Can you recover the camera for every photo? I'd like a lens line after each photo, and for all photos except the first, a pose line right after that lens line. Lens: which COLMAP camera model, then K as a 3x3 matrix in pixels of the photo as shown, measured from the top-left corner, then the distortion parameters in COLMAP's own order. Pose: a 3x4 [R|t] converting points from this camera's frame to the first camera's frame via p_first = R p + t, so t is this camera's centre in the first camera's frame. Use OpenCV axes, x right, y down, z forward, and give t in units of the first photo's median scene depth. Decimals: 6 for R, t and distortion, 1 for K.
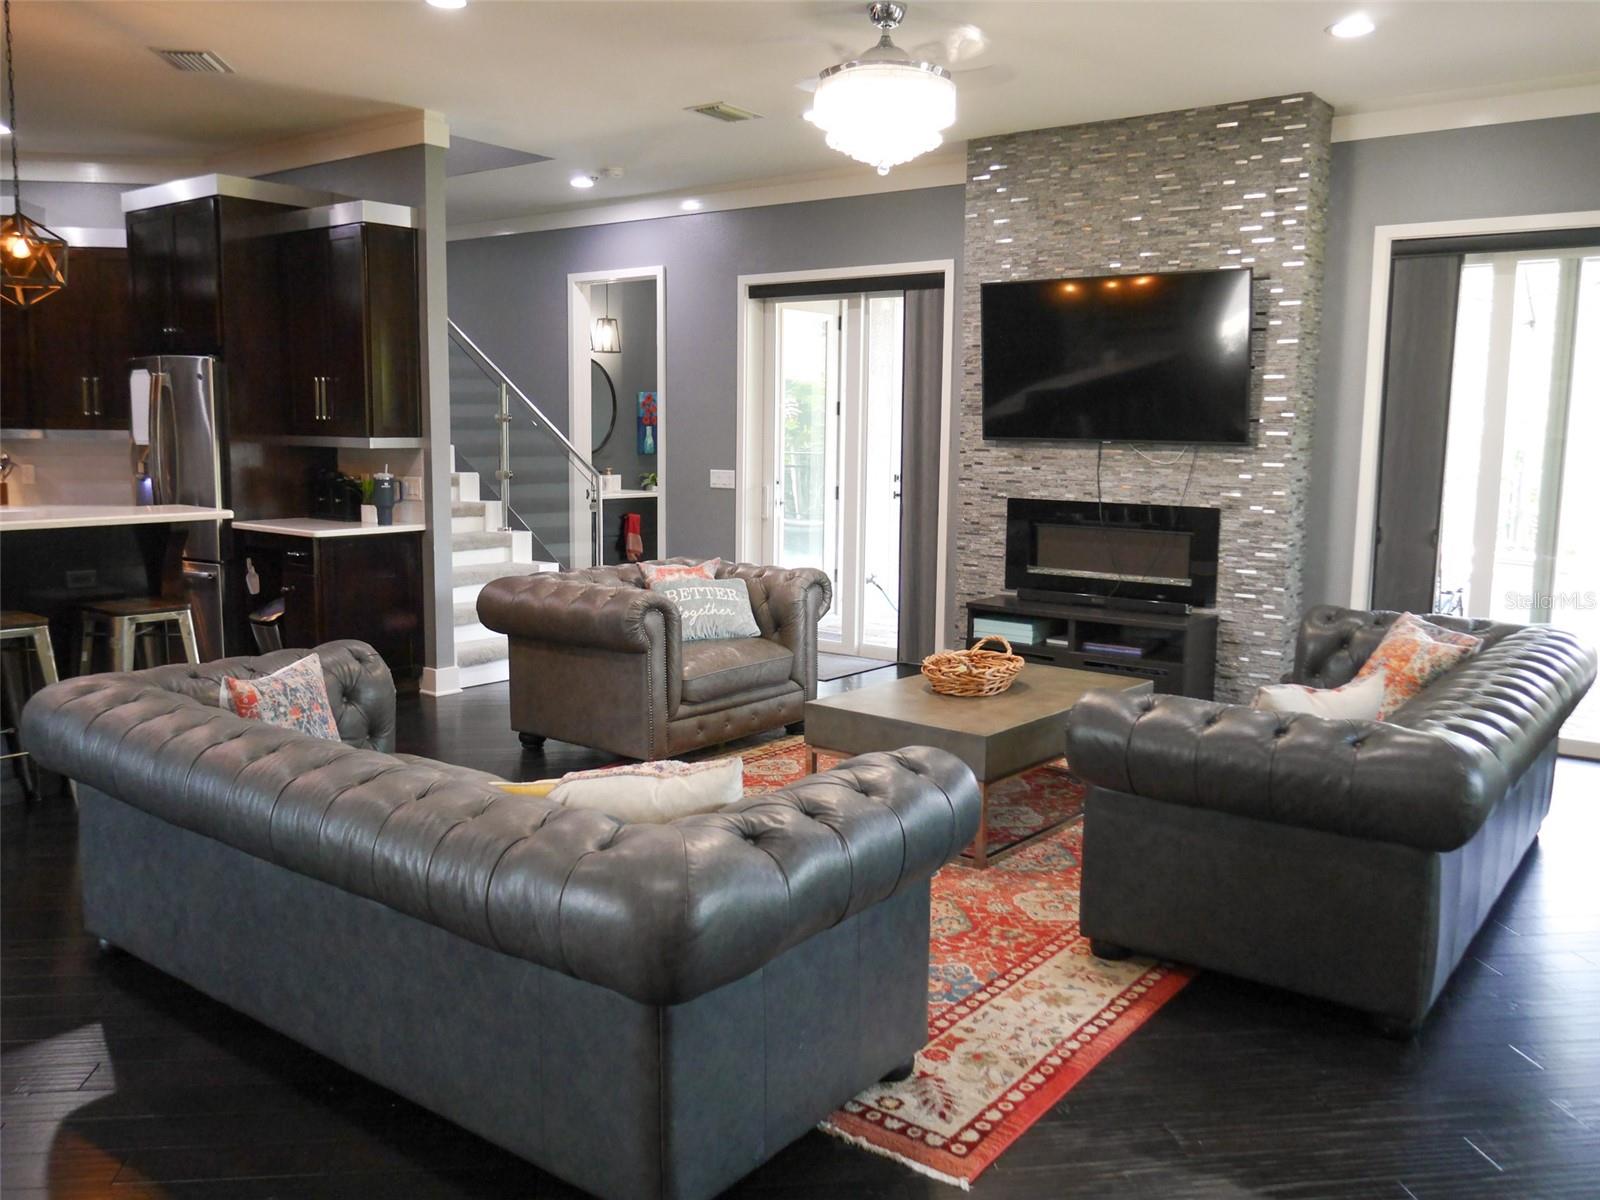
lens RADIAL K [[1333.6, 0, 799.3], [0, 1333.6, 599.7], [0, 0, 1]] dist [-0.023859, 0.012686]
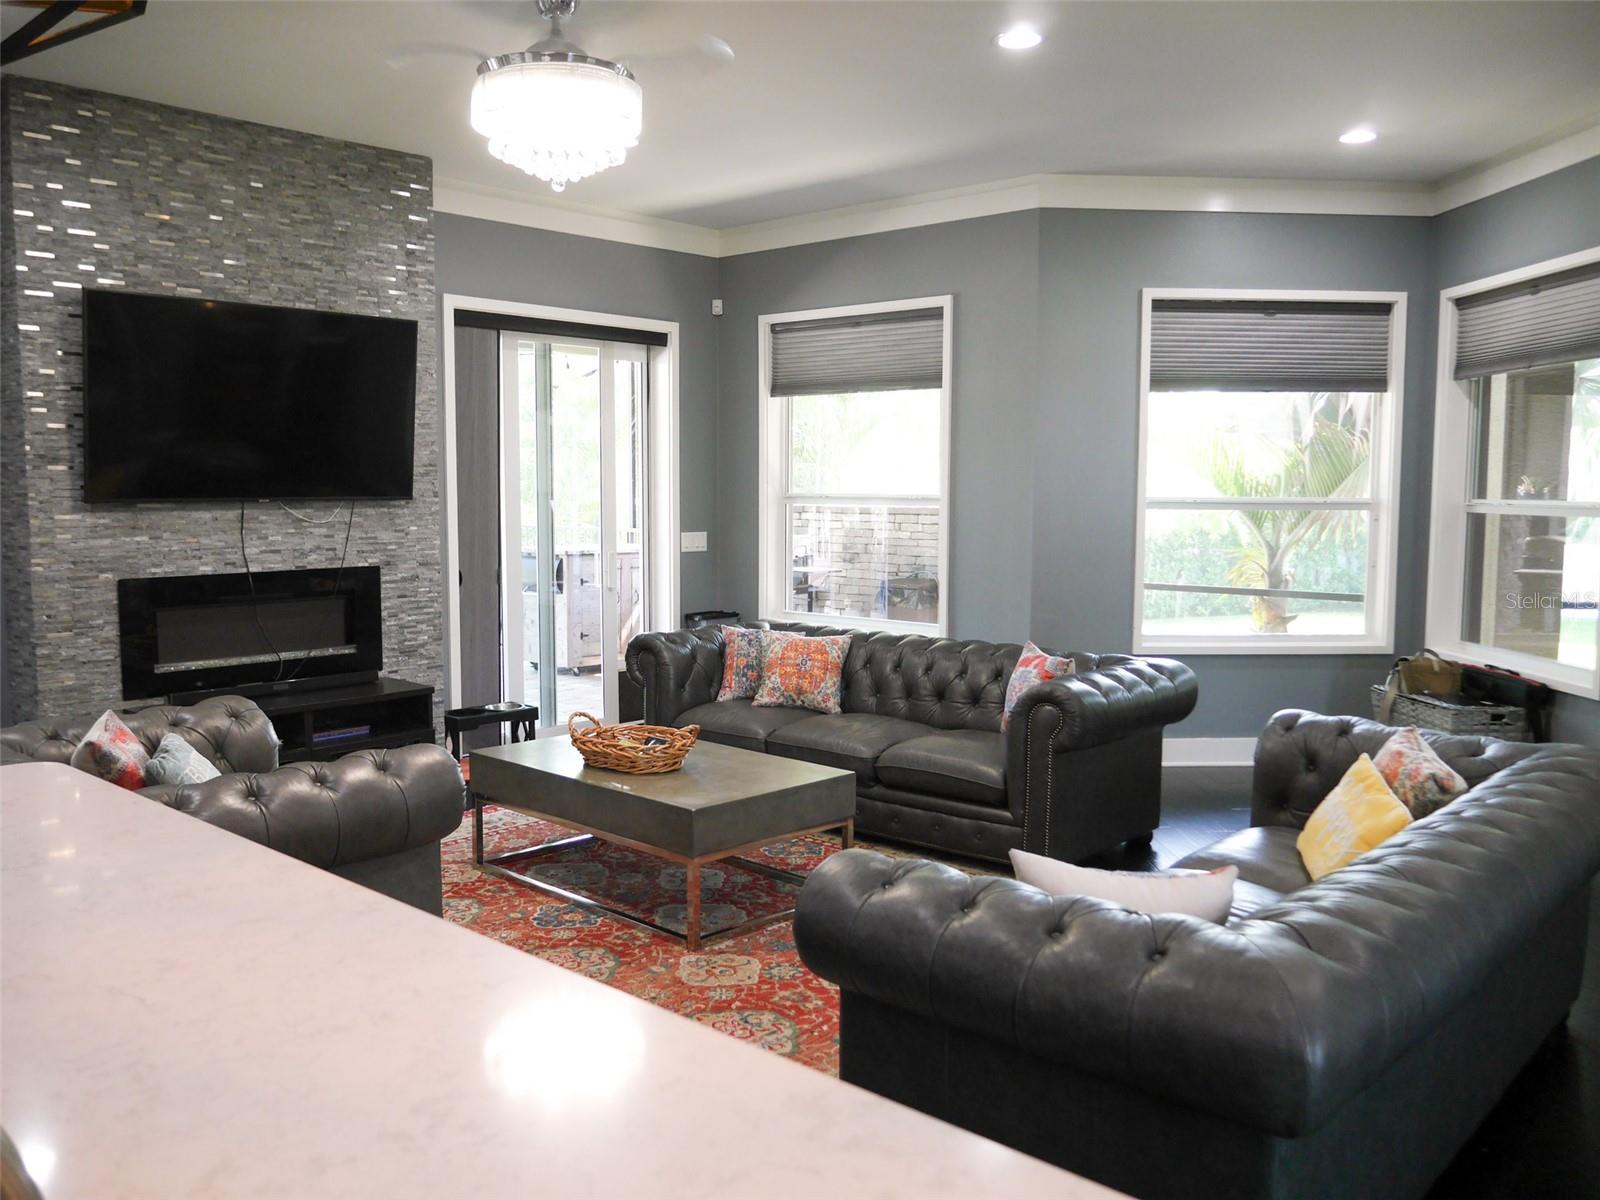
lens RADIAL K [[1333.6, 0, 799.4], [0, 1333.6, 600.3], [0, 0, 1]] dist [-0.023859, 0.012686]
pose [[0.071001, -0.102491, 0.992197, -0.594975], [0.129258, 0.987266, 0.092732, -0.091031], [-0.989066, 0.121665, 0.083344, 0.606573]]
